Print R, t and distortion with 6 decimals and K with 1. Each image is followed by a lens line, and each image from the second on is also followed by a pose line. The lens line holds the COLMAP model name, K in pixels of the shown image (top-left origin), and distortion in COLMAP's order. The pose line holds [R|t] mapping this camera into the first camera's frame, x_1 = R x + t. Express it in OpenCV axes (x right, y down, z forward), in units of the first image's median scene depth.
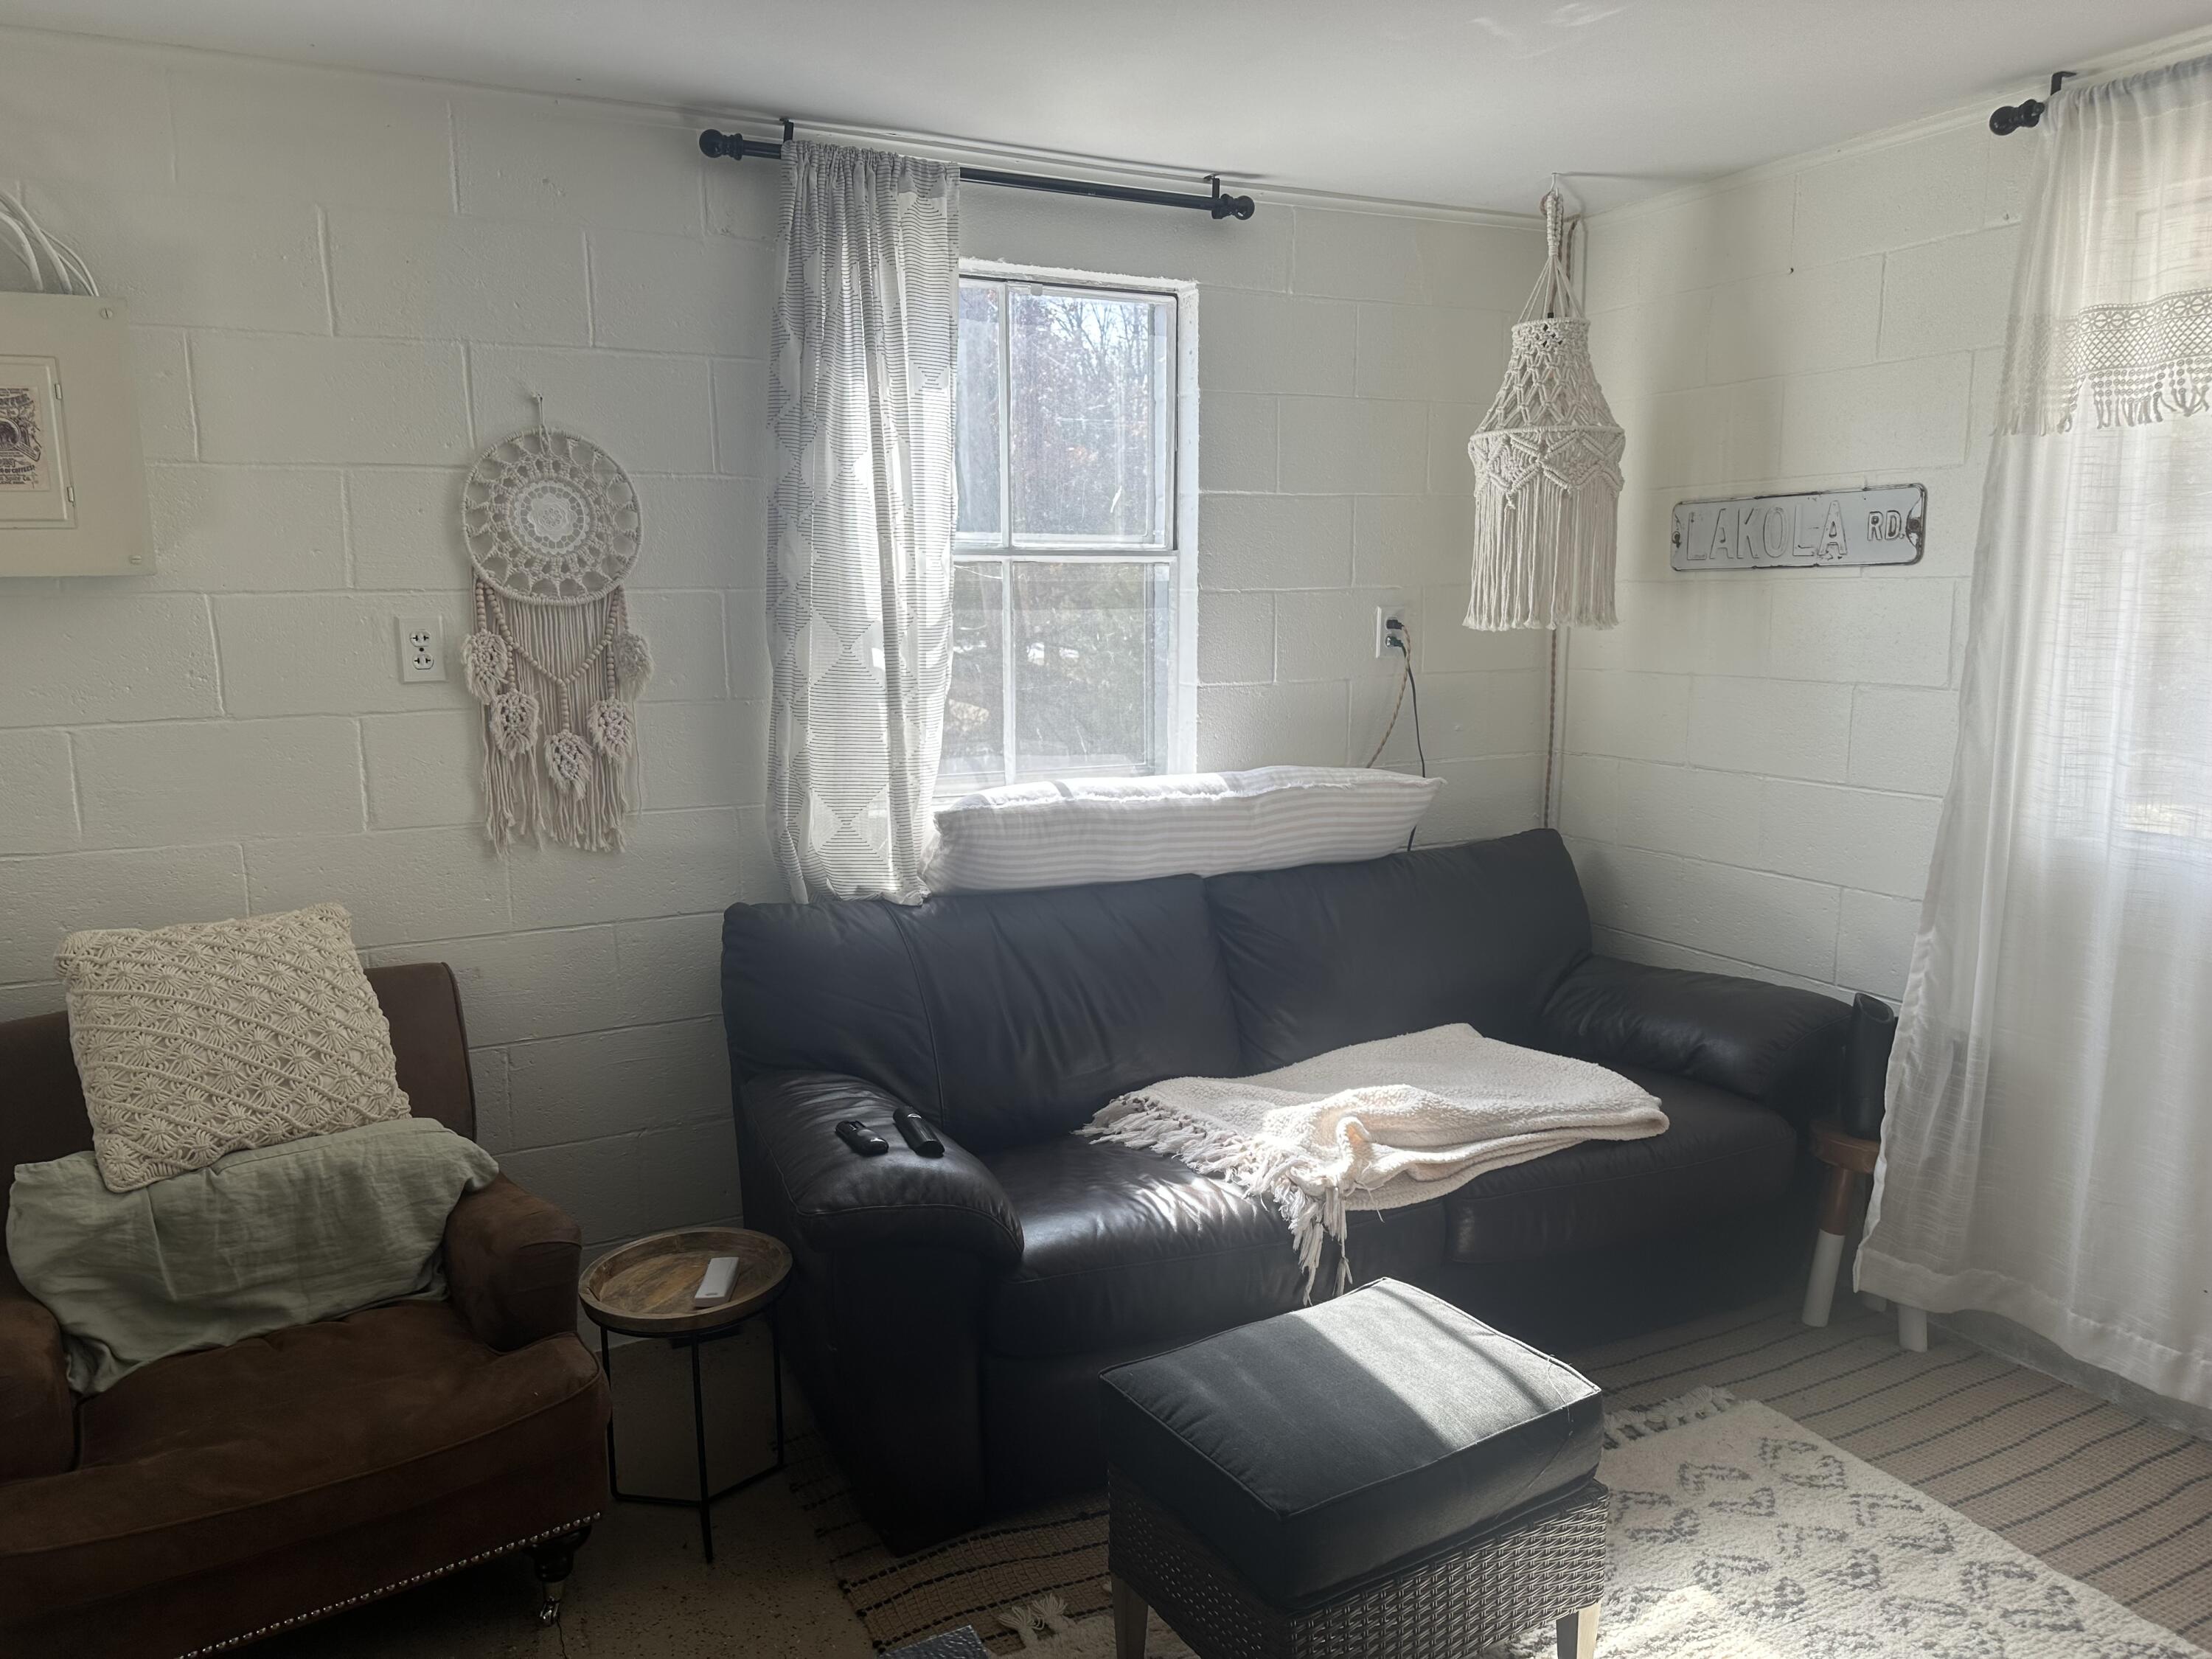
lens RADIAL K [[1538.9, 0, 1073.1], [0, 1538.9, 825.1], [0, 0, 1]] dist [0.064052, -0.079435]
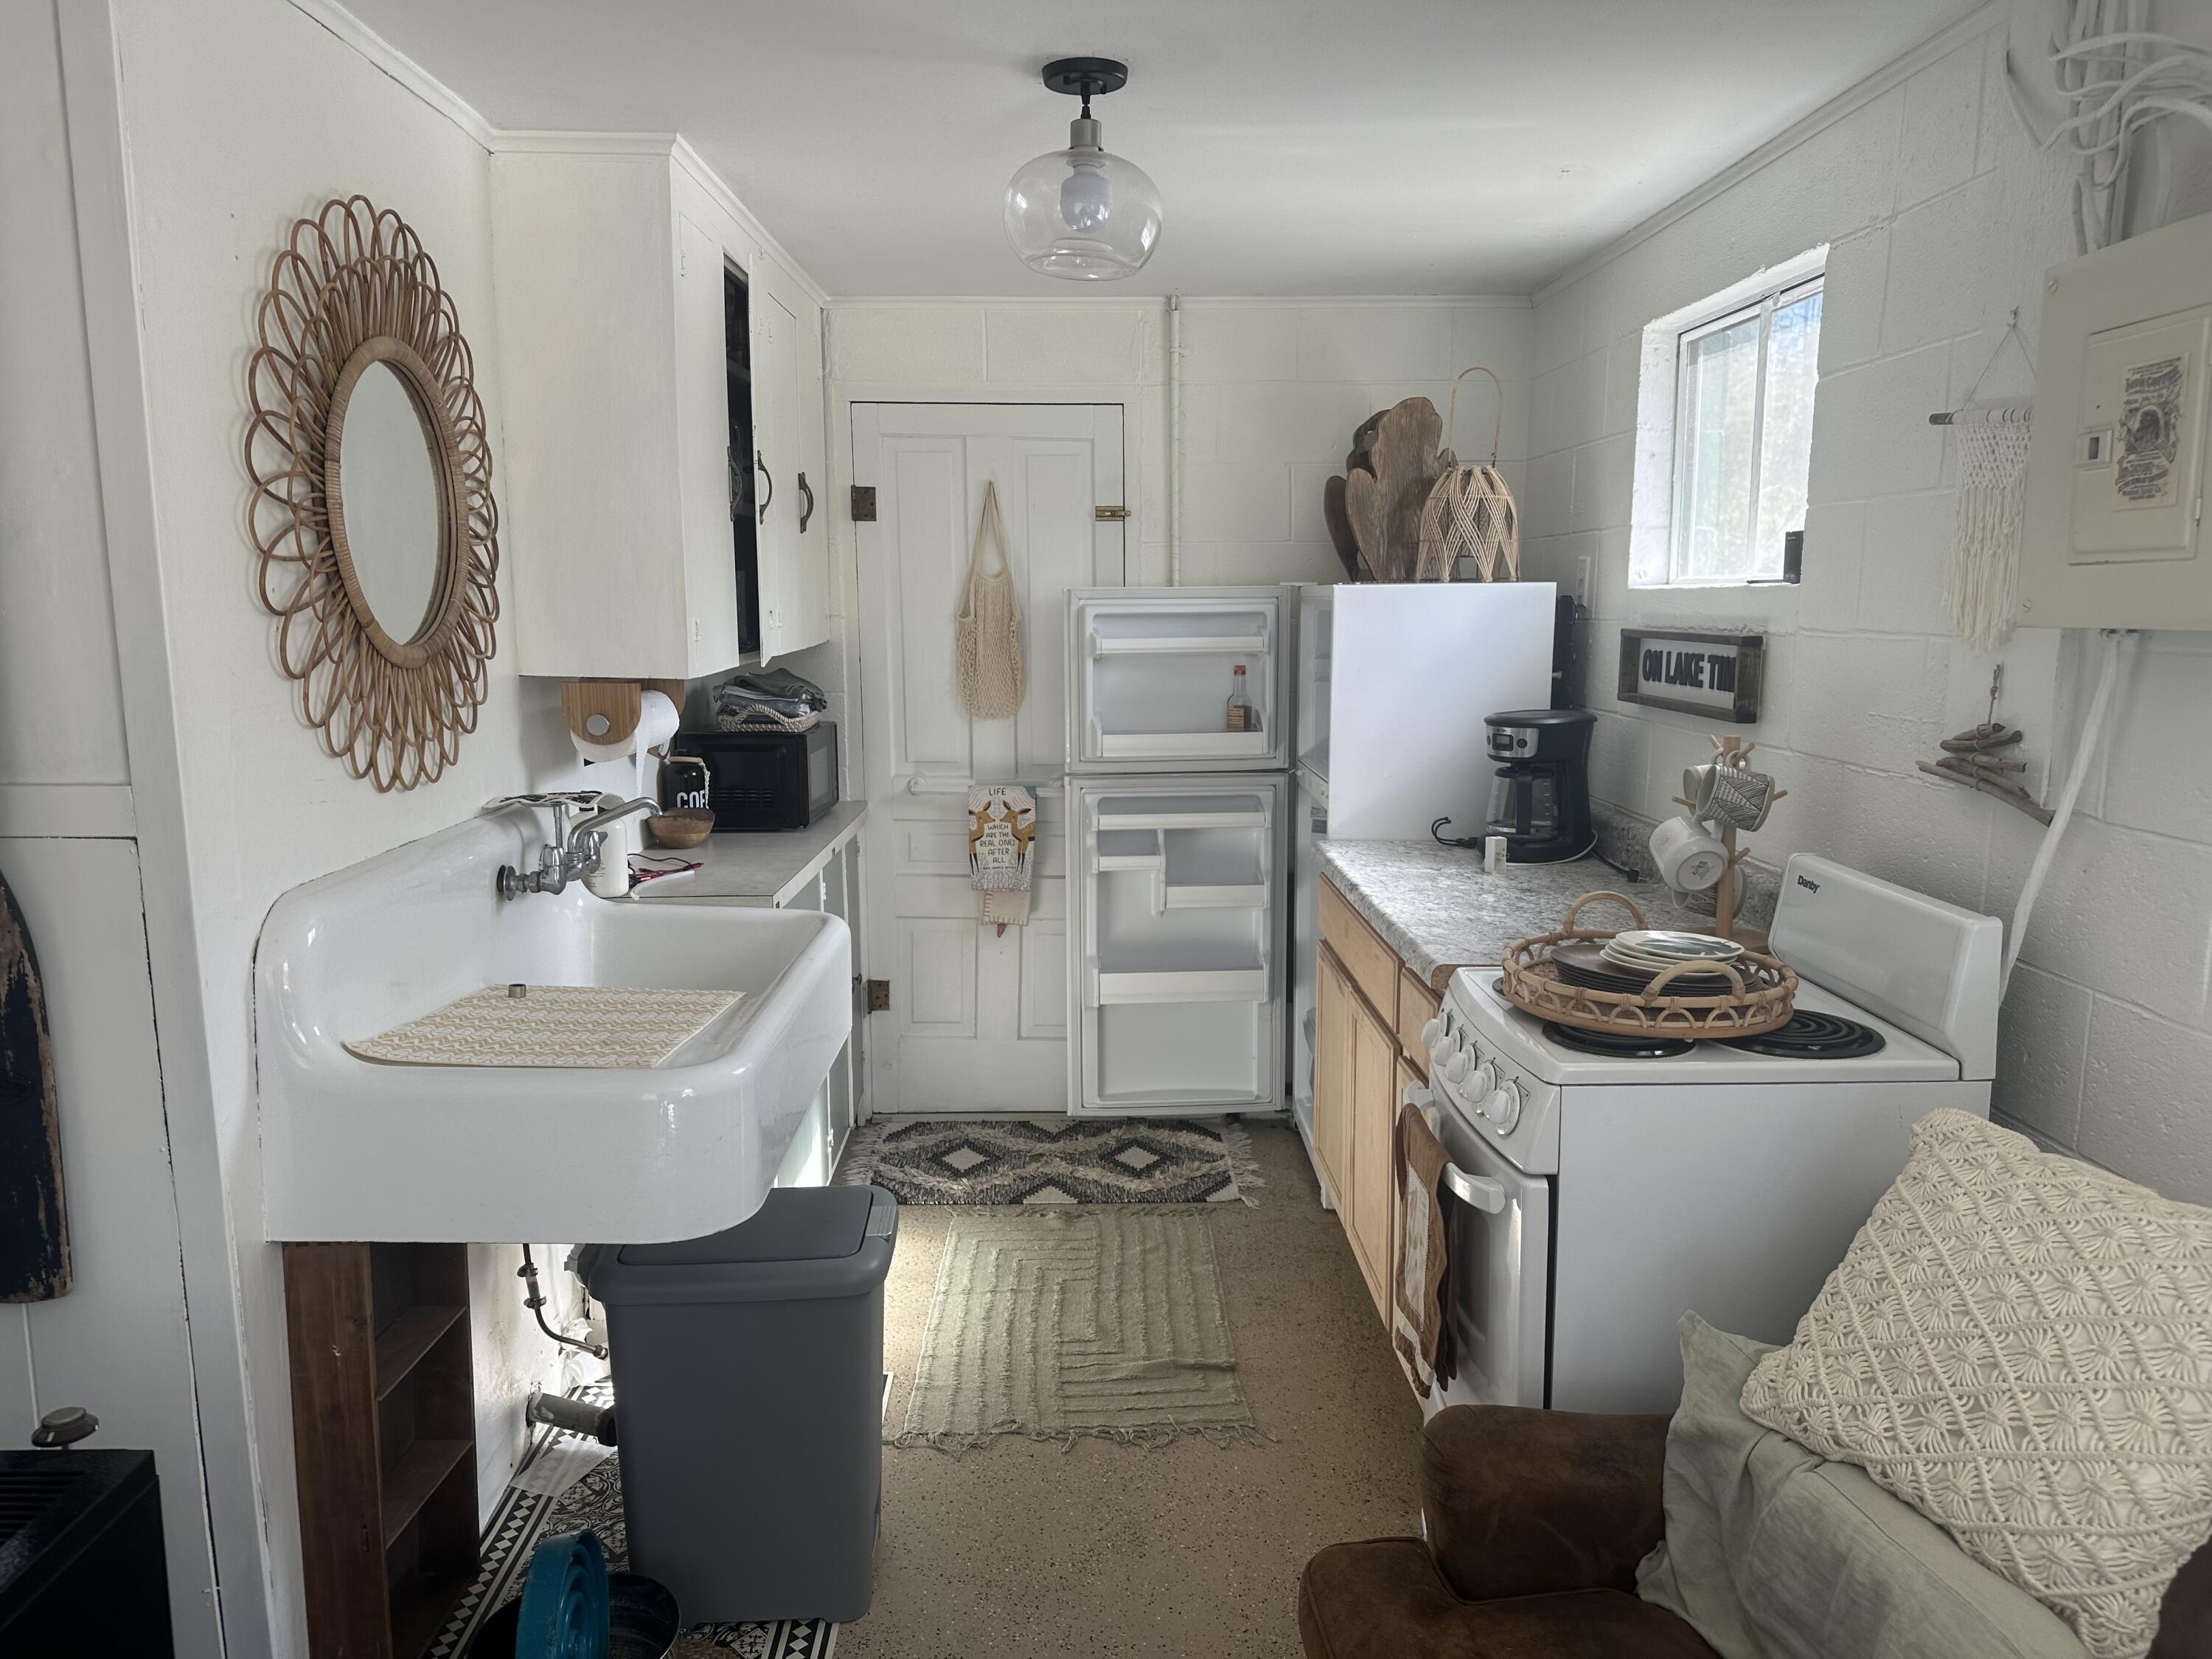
lens RADIAL K [[1552.3, 0, 1114.3], [0, 1552.3, 840.1], [0, 0, 1]] dist [0.069822, -0.080271]
pose [[-0.424149, 0.152442, -0.892670, 0.147758], [-0.130848, 0.965070, 0.226977, -0.140641], [0.896090, 0.213076, -0.389387, 0.735709]]
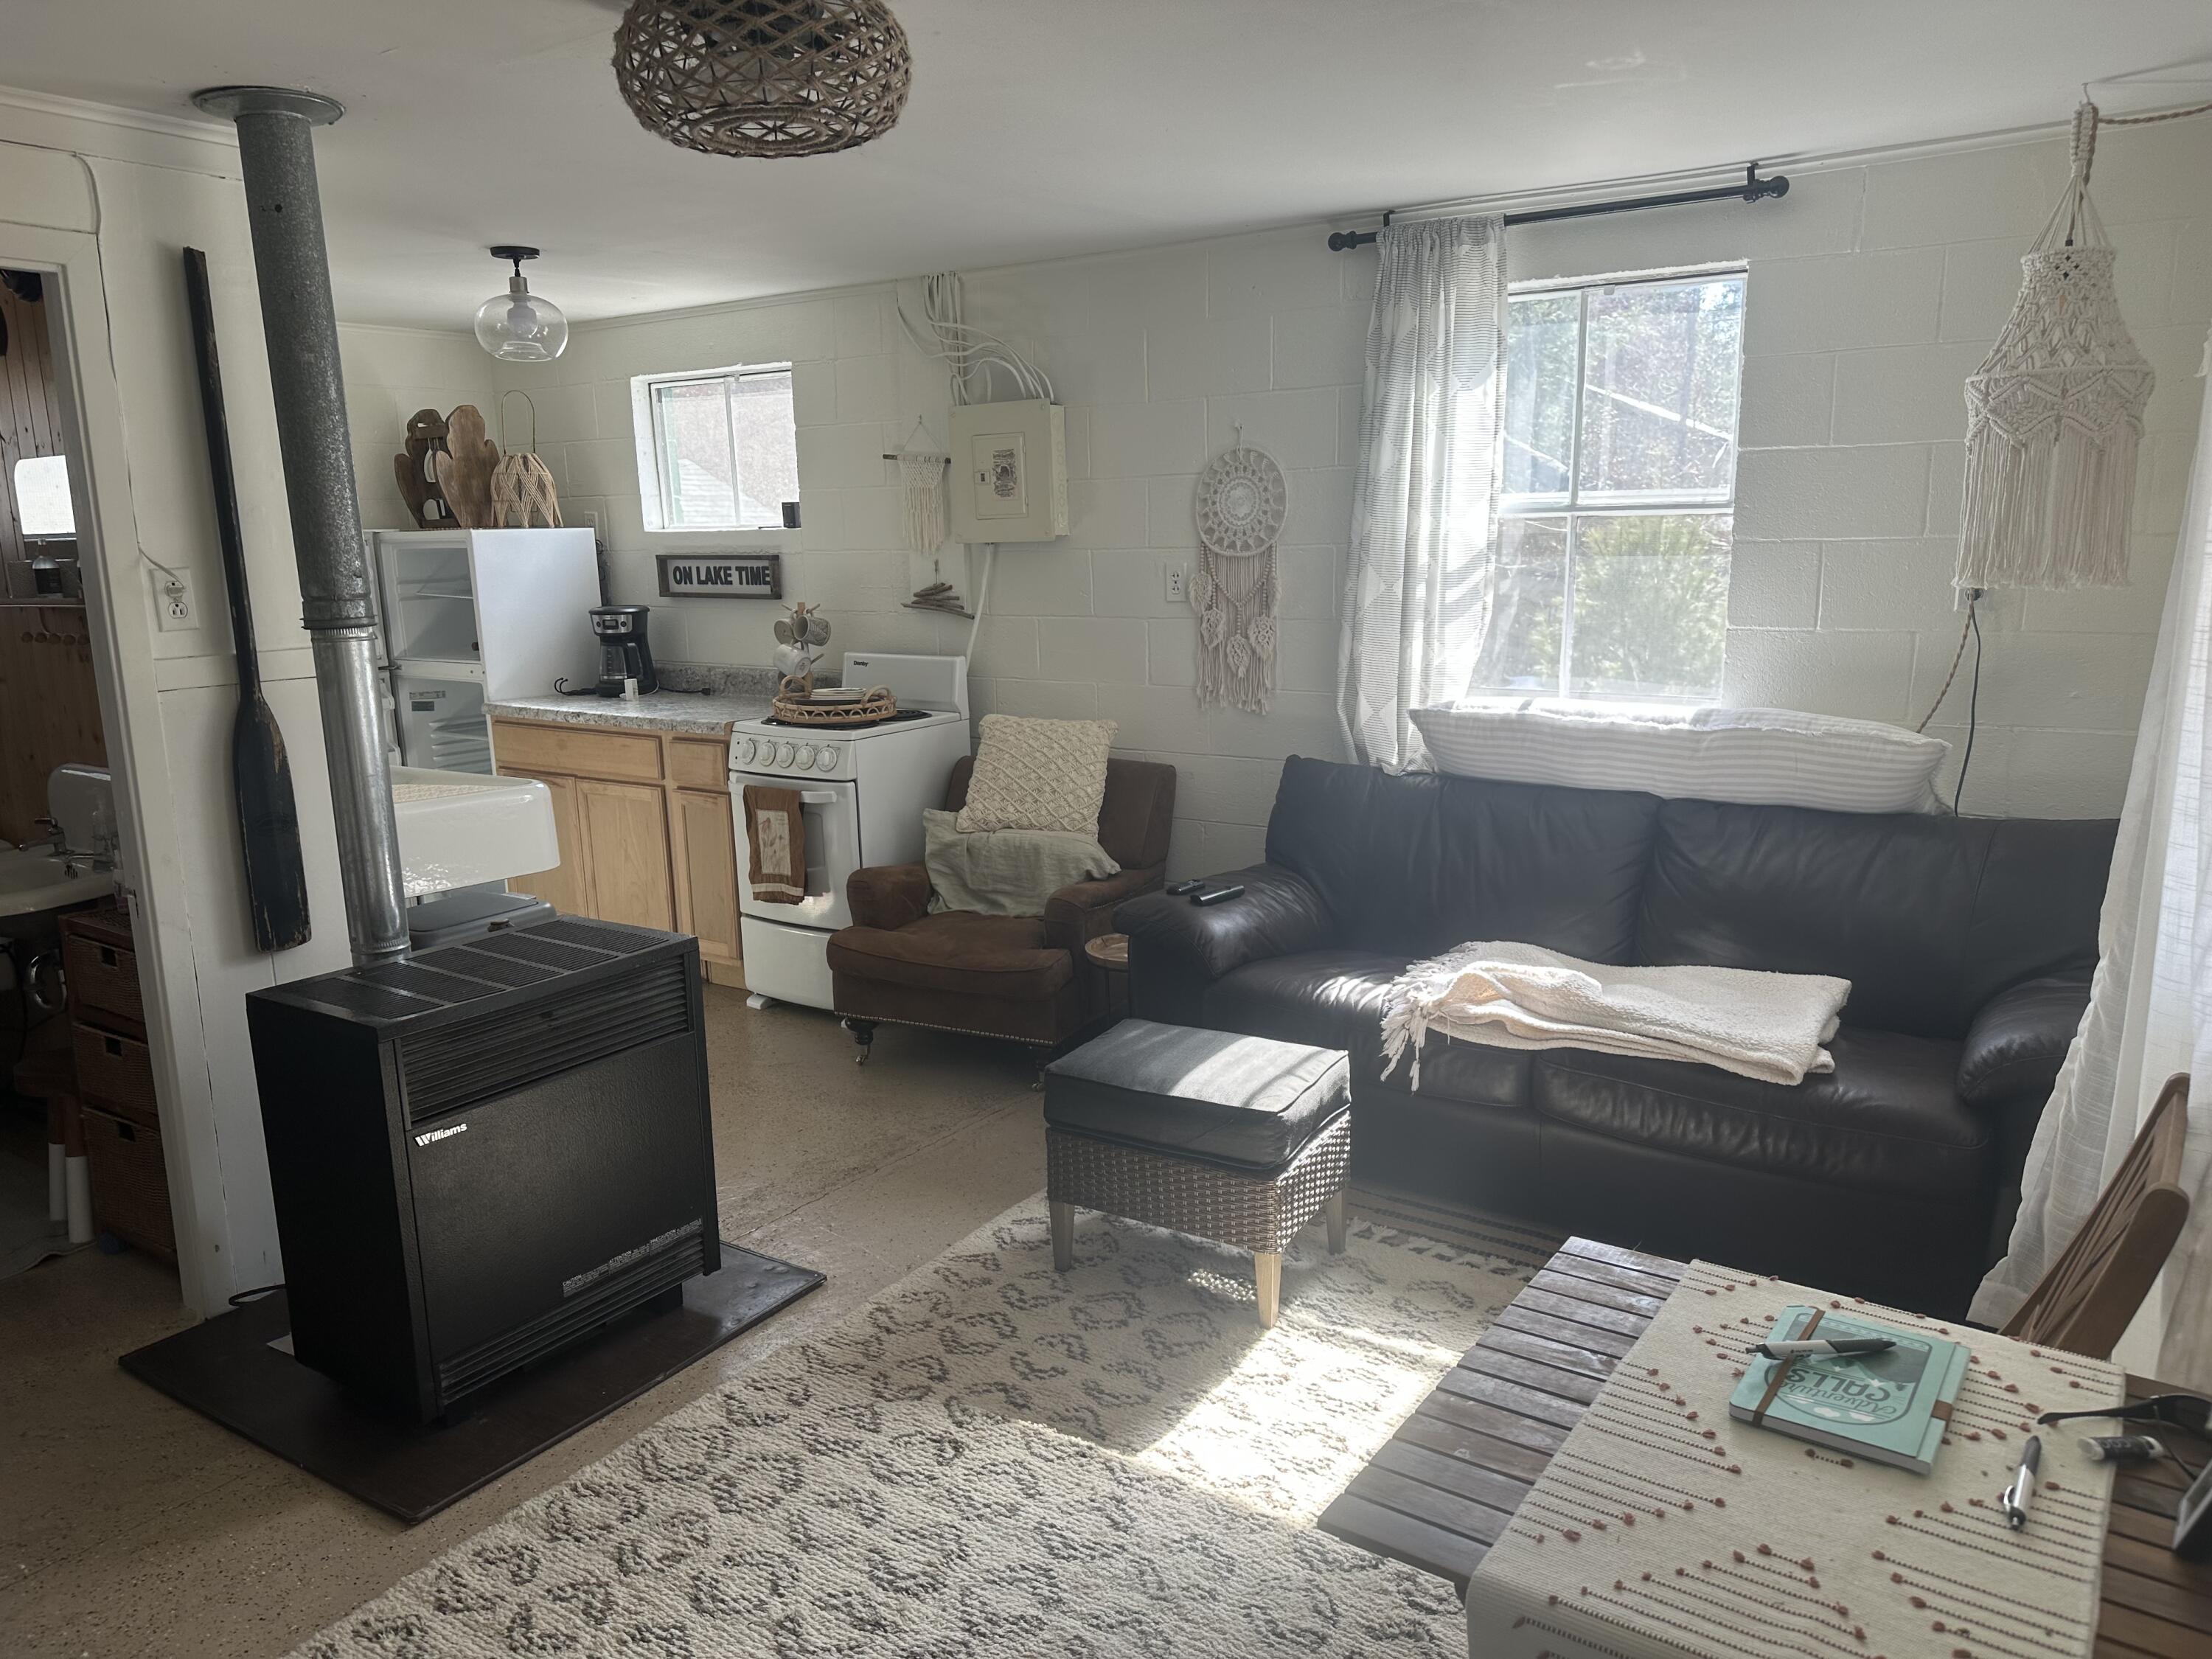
lens RADIAL K [[1528.9, 0, 1107.2], [0, 1528.9, 834.4], [0, 0, 1]] dist [0.160867, -0.267533]
pose [[0.490968, 0.170463, -0.854338, 1.005656], [-0.114733, 0.984780, 0.130555, -0.048702], [0.863590, 0.033923, 0.503053, 0.078130]]
